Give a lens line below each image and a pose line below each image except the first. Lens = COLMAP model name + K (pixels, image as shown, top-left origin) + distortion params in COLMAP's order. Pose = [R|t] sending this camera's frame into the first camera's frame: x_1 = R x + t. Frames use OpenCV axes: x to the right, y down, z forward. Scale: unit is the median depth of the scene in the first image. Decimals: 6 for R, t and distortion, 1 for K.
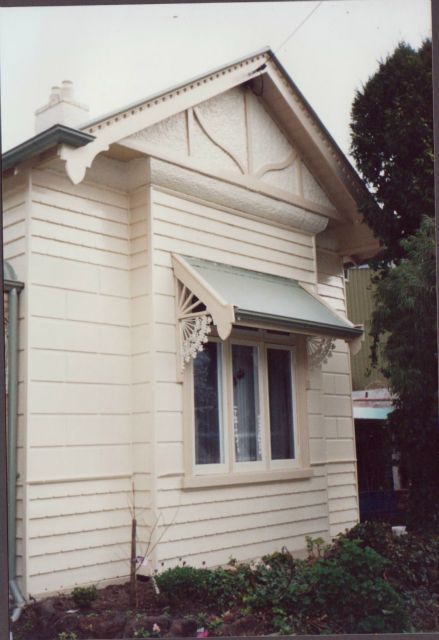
lens RADIAL K [[734.9, 0, 219.5], [0, 734.9, 320.0], [0, 0, 1]] dist [0.135006, 0.004905]
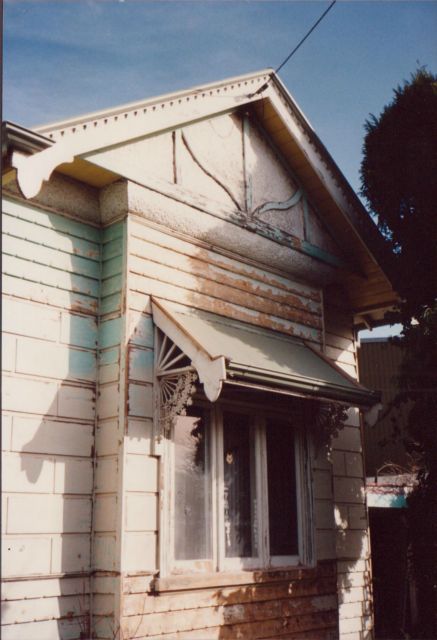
lens RADIAL K [[737.1, 0, 218.5], [0, 737.1, 320.0], [0, 0, 1]] dist [0.006497, -0.000597]
pose [[0.999835, 0.017905, -0.002944, 0.013189], [-0.018124, 0.993332, -0.113859, 0.027923], [0.000886, 0.113894, 0.993493, 0.182933]]
